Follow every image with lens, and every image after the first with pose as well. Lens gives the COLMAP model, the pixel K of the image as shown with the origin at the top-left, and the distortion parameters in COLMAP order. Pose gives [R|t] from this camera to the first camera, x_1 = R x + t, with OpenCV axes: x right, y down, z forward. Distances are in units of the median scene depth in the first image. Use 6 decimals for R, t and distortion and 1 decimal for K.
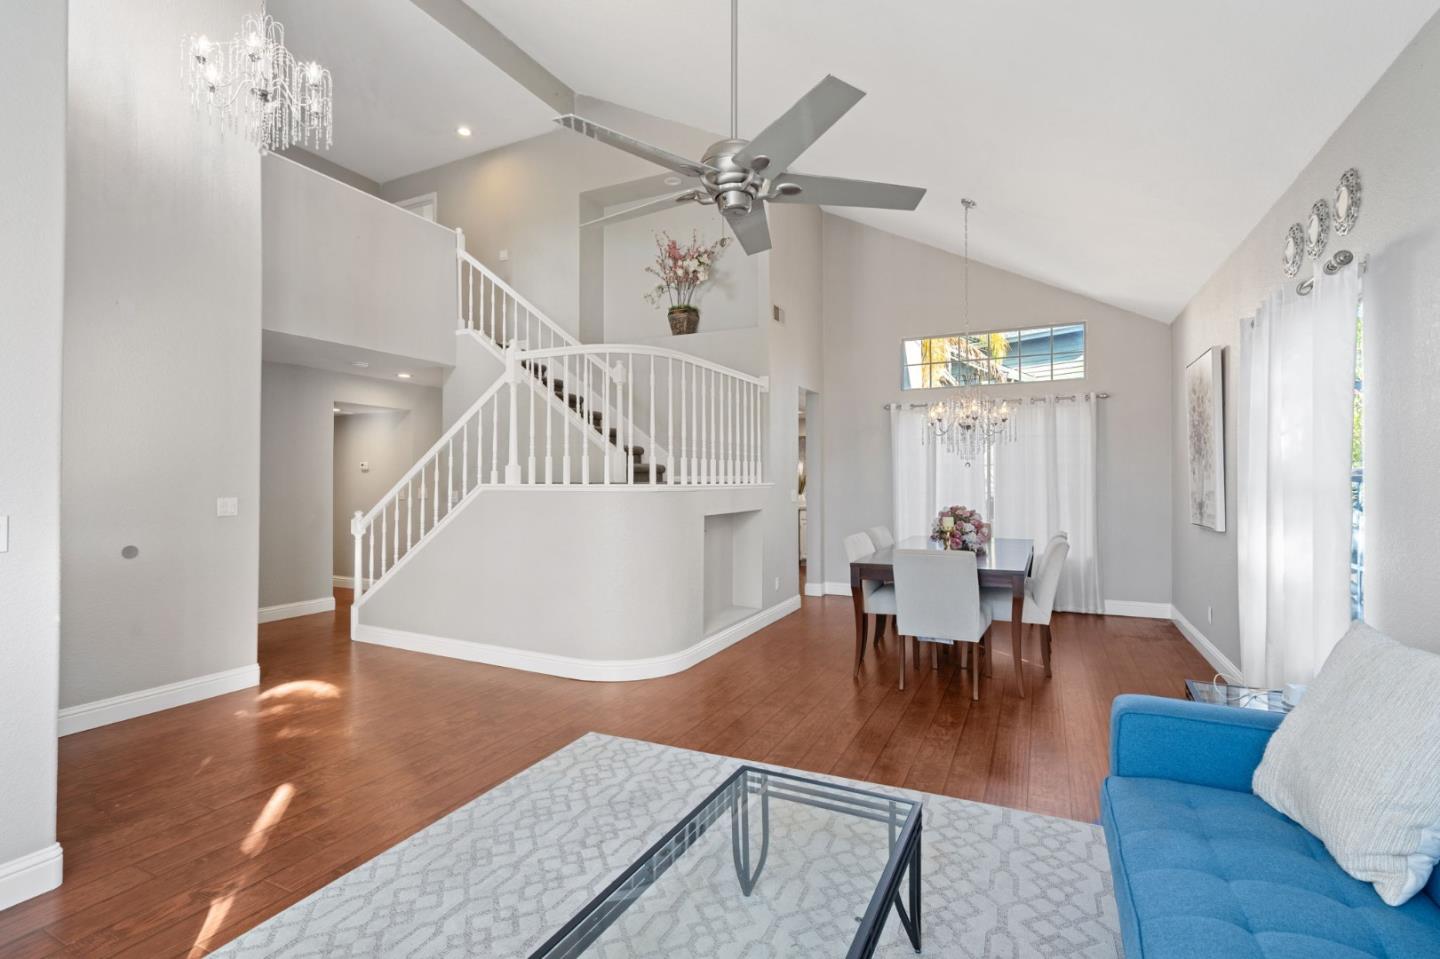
lens RADIAL K [[657.5, 0, 709.2], [0, 657.5, 477.2], [0, 0, 1]] dist [-0.004171, -0.000201]
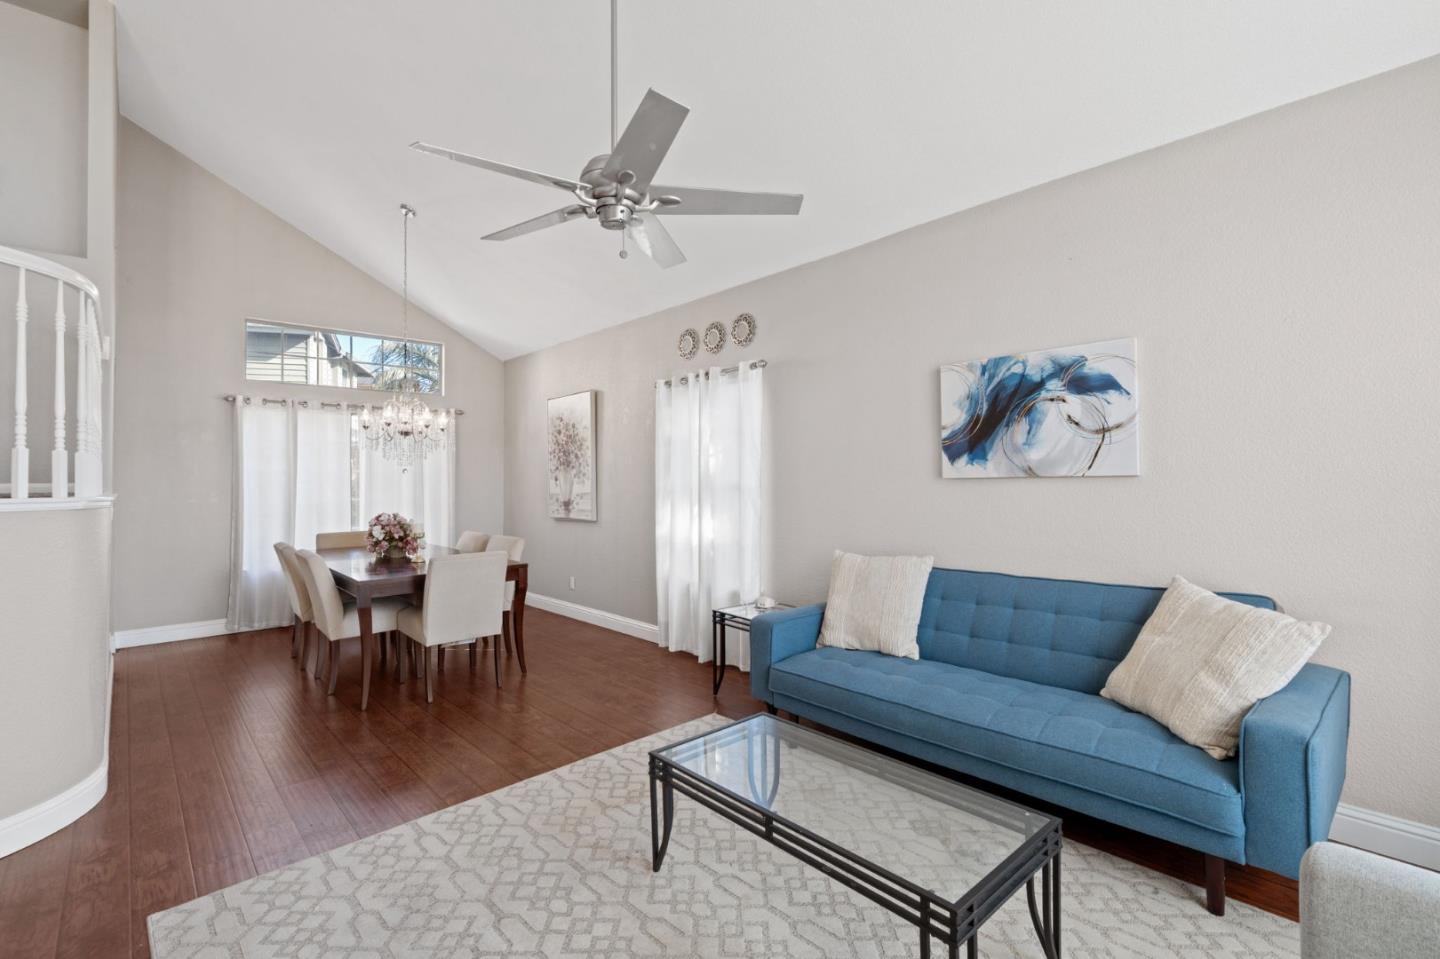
lens RADIAL K [[657.5, 0, 708.3], [0, 657.5, 476.4], [0, 0, 1]] dist [-0.004171, -0.000201]
pose [[0.358407, 0.005779, 0.933547, -0.611110], [0.005039, 0.999954, -0.008125, -0.000345], [-0.933552, 0.007617, 0.358362, 0.350523]]
